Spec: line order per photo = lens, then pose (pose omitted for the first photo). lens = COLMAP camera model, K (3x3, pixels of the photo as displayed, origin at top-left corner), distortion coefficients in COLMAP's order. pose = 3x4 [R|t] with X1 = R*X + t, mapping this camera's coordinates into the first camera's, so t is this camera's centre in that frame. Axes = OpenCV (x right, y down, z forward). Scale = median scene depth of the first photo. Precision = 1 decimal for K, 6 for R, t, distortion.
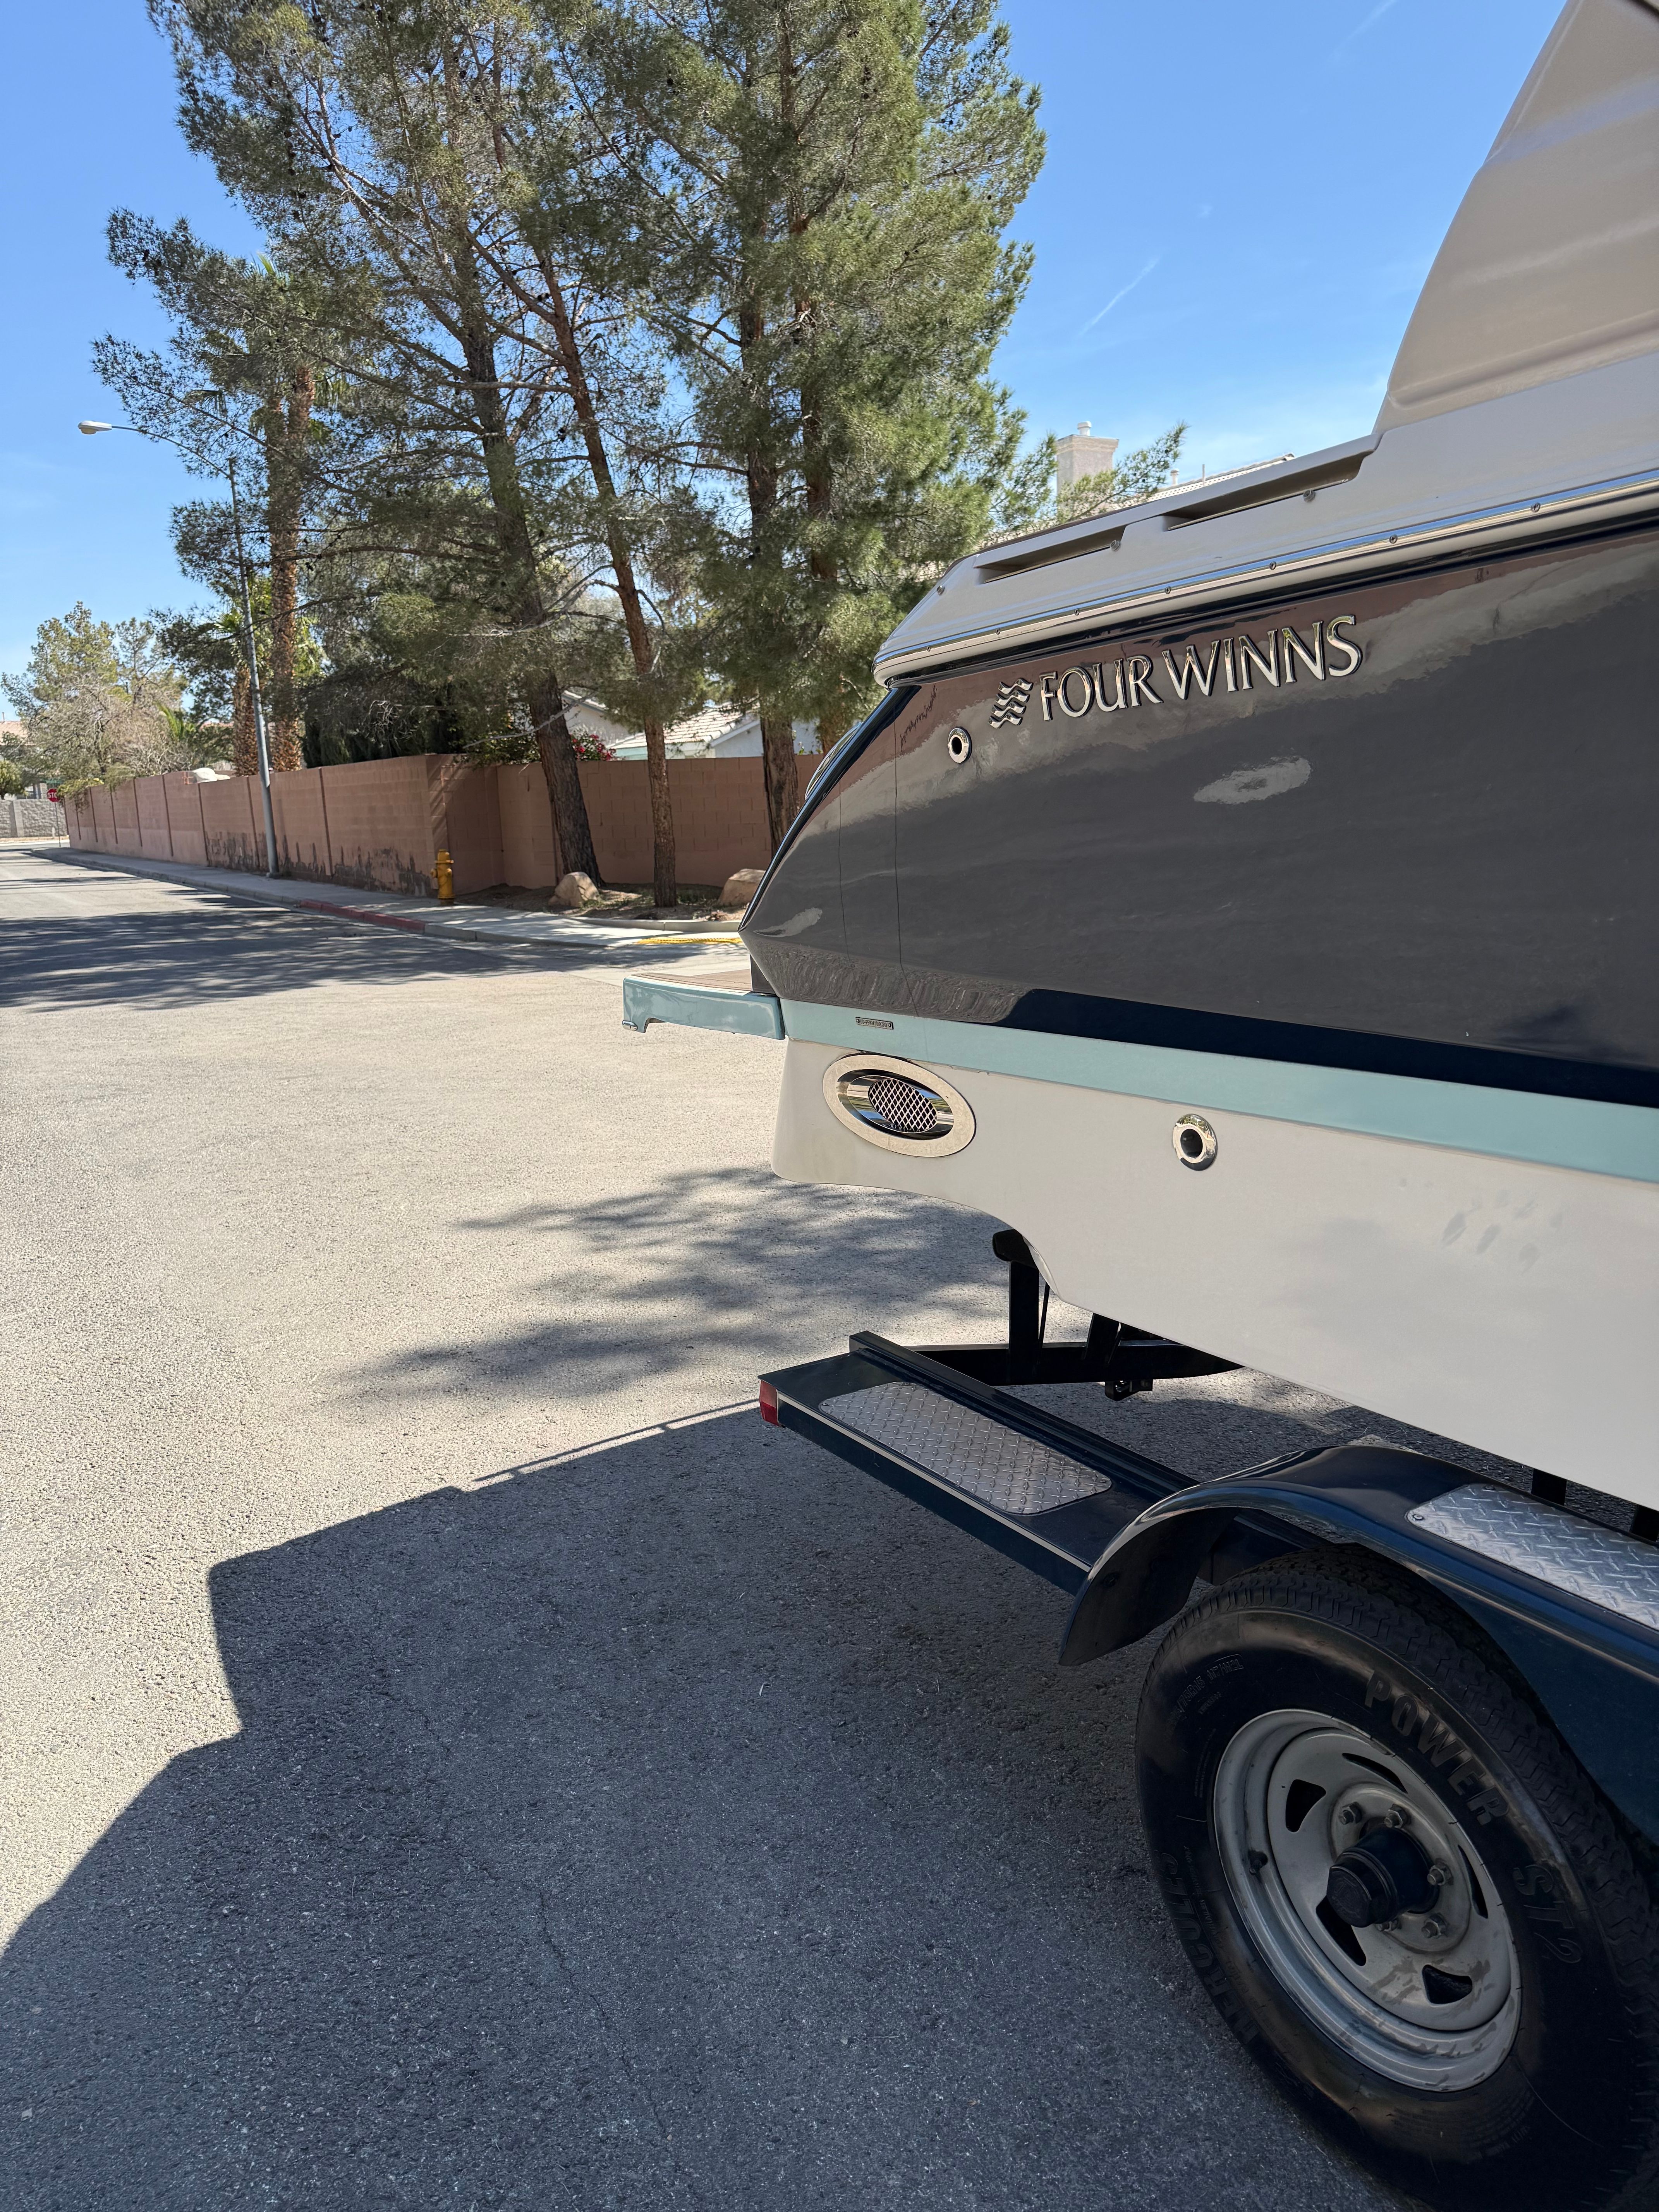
lens RADIAL K [[1583.8, 0, 832.7], [0, 1583.8, 1105.2], [0, 0, 1]] dist [0.005543, -0.005701]
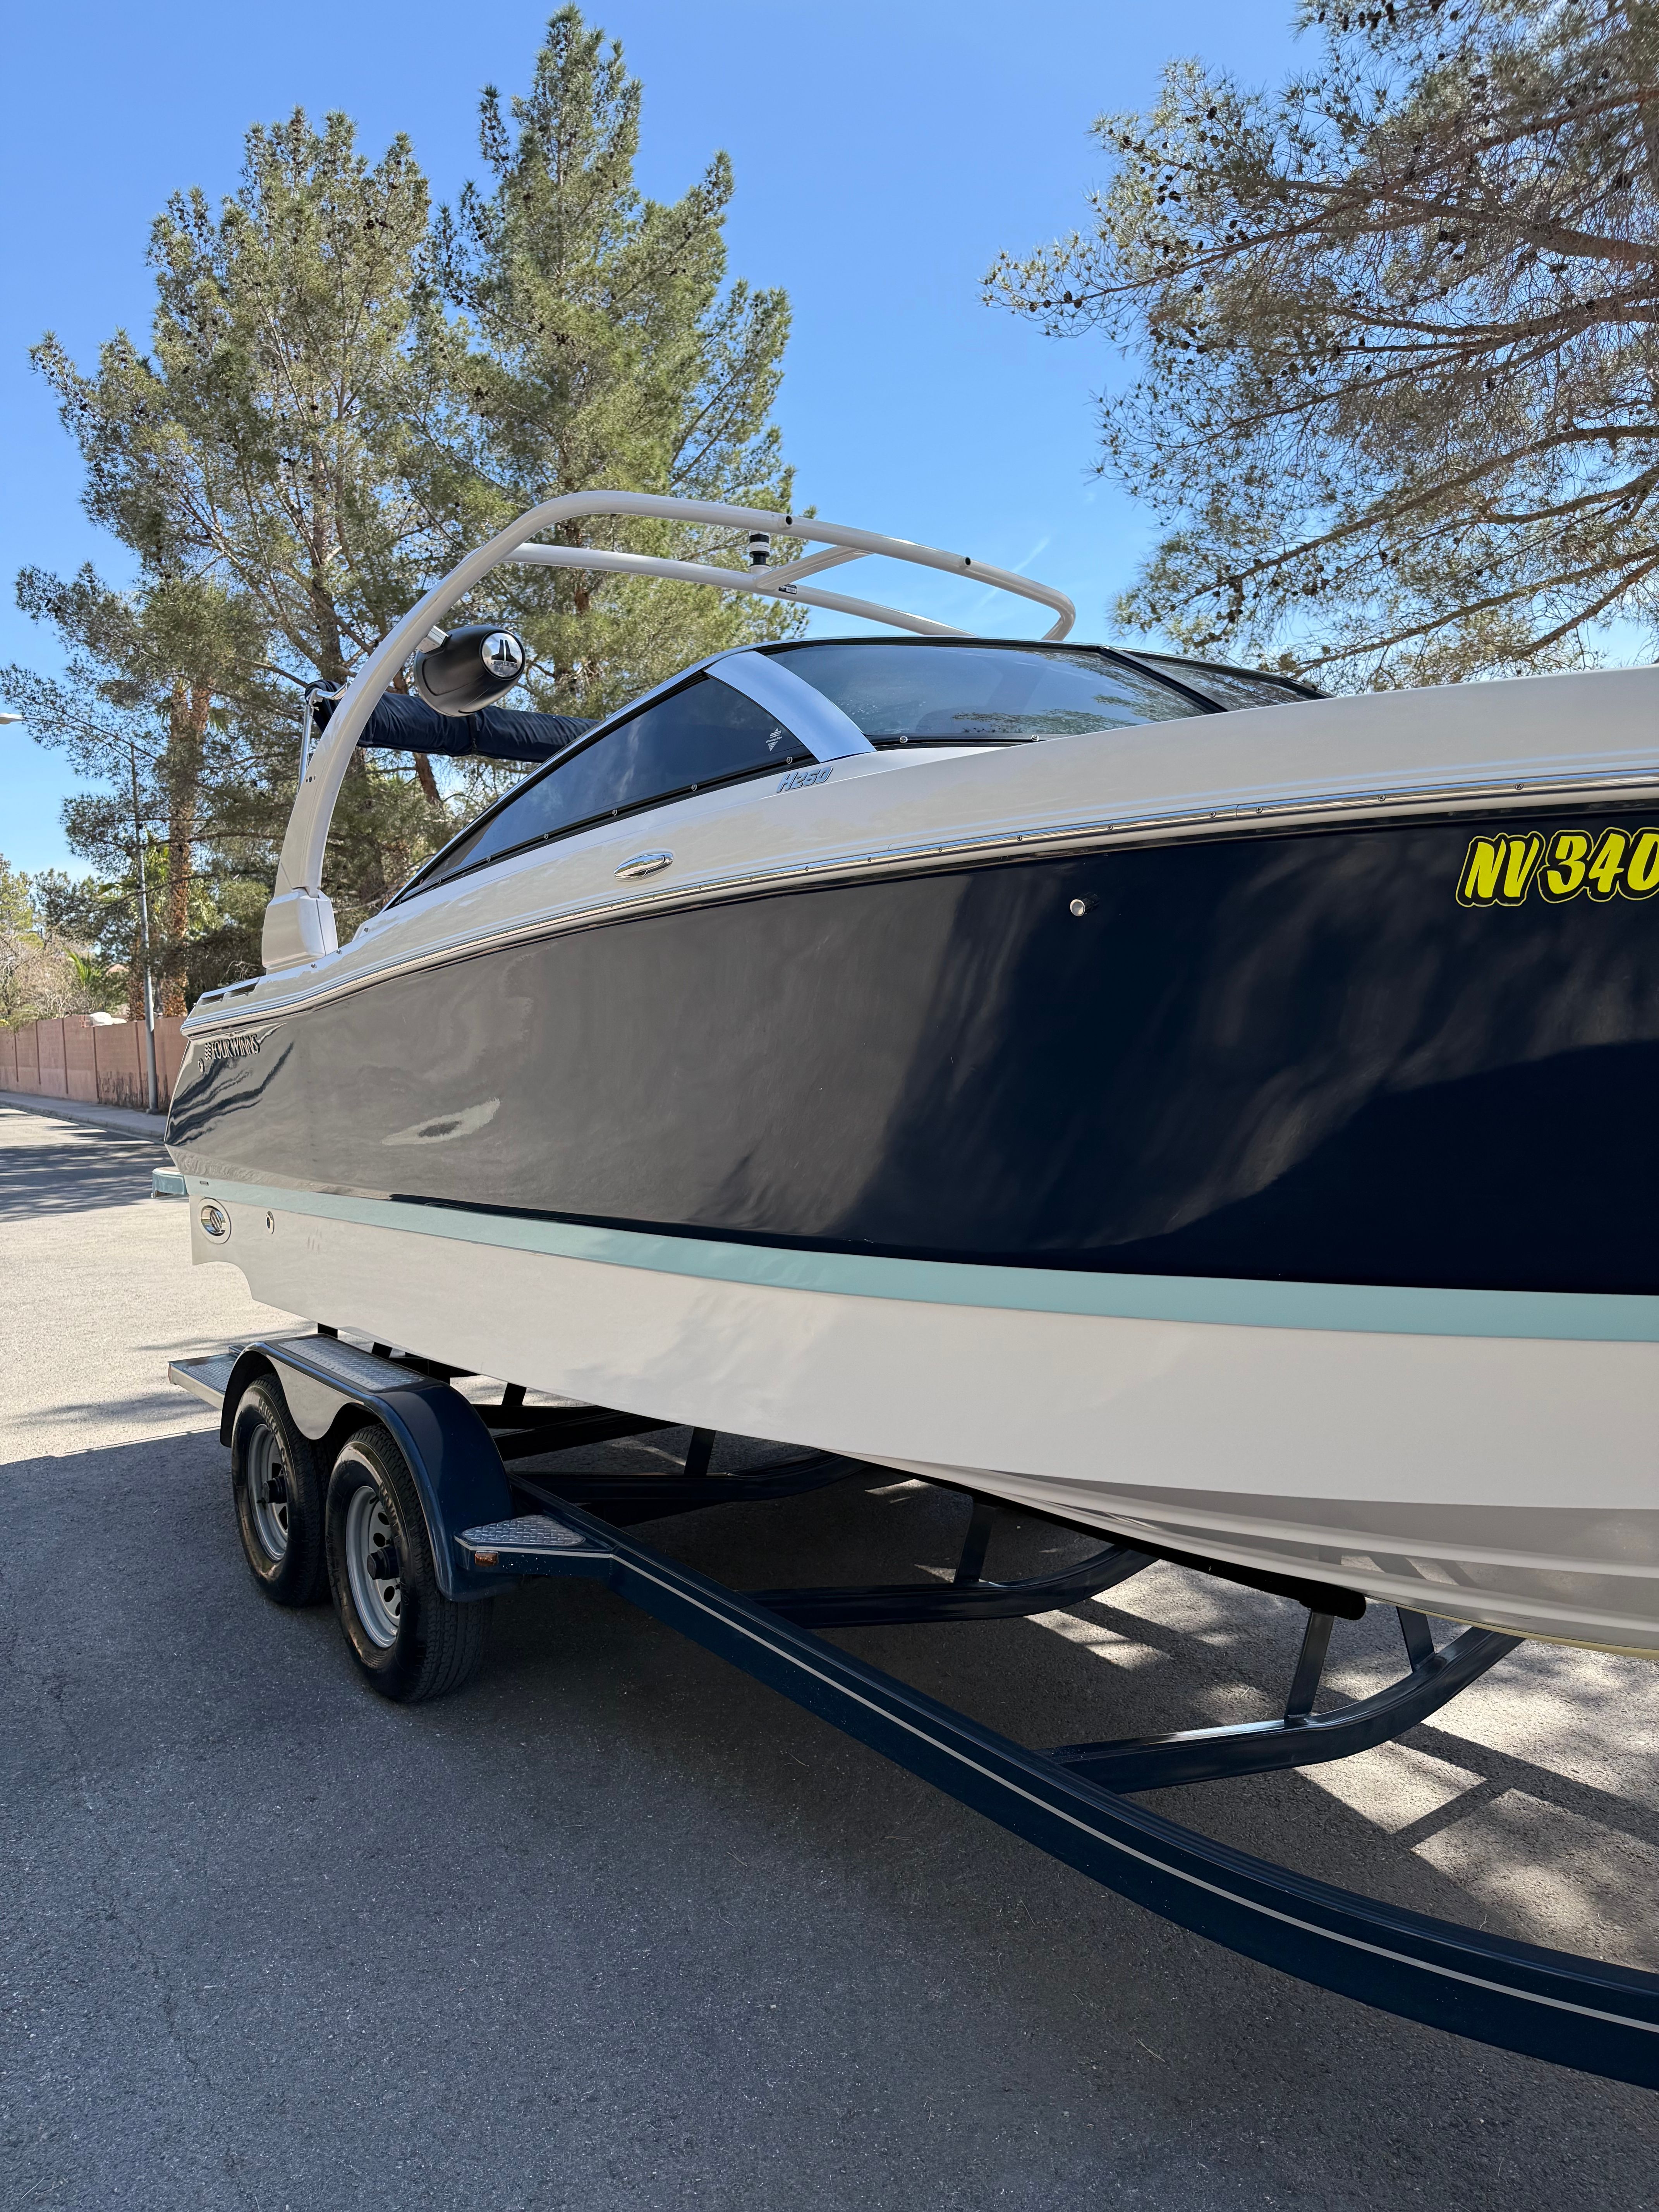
lens RADIAL K [[1607.1, 0, 811.3], [0, 1607.1, 1098.1], [0, 0, 1]] dist [0.046106, -0.036265]
pose [[0.999636, 0.001465, 0.026930, 0.095510], [0.002640, 0.988411, -0.151778, 0.020528], [-0.026840, 0.151794, 0.988048, -0.149009]]
